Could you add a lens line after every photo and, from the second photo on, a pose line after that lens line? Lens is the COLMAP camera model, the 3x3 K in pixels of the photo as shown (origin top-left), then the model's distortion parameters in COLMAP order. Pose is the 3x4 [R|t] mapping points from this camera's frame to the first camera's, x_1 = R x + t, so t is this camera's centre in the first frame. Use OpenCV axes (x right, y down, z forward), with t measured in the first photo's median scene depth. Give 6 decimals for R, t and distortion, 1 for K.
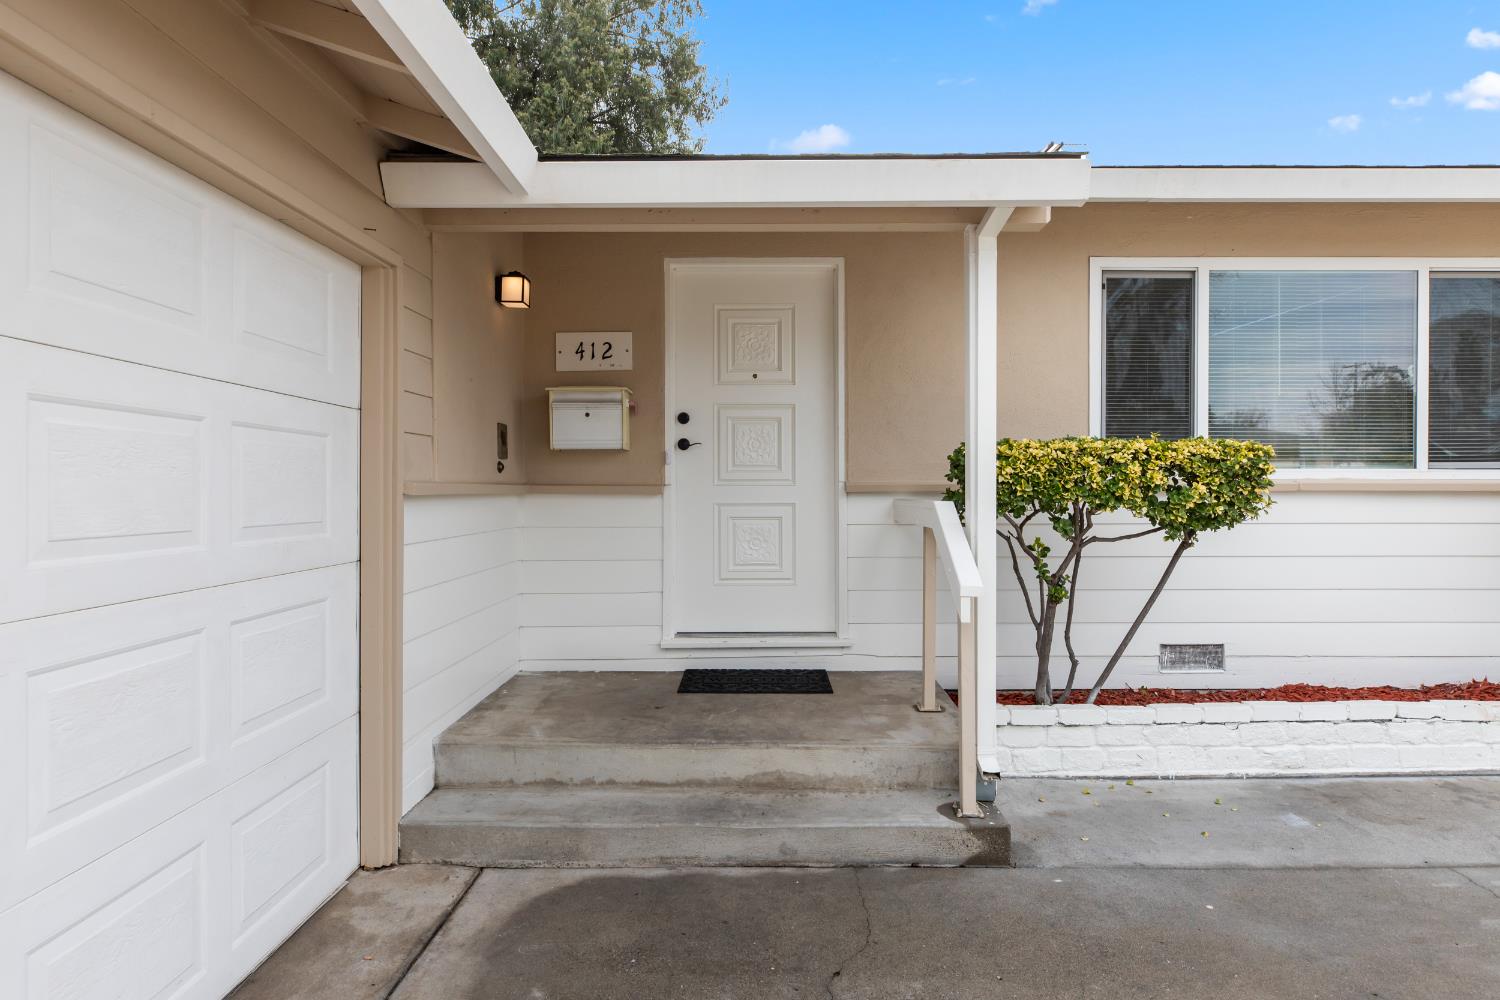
lens RADIAL K [[823.7, 0, 757.2], [0, 823.7, 495.2], [0, 0, 1]] dist [-0.000288, 0.000770]
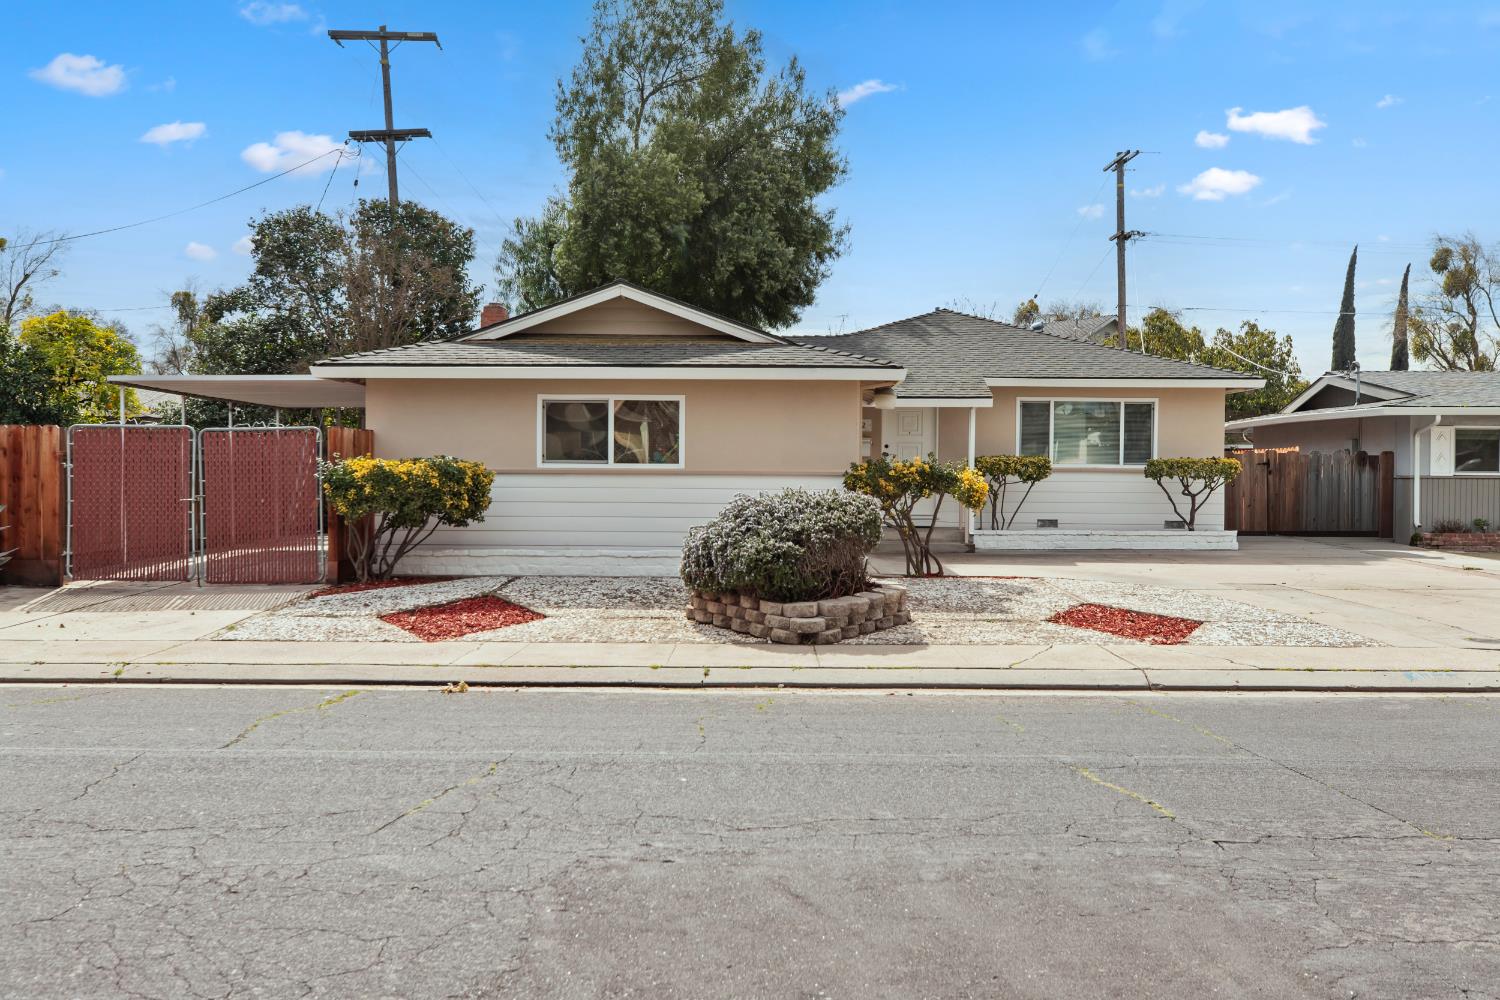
lens RADIAL K [[1363.9, 0, 752.9], [0, 1363.9, 496.2], [0, 0, 1]] dist [-0.003221, 0.000000]
pose [[0.999904, 0.009537, -0.010078, -0.559997], [-0.009433, 0.999902, 0.010311, 0.048981], [0.010175, -0.010215, 0.999896, -4.316418]]
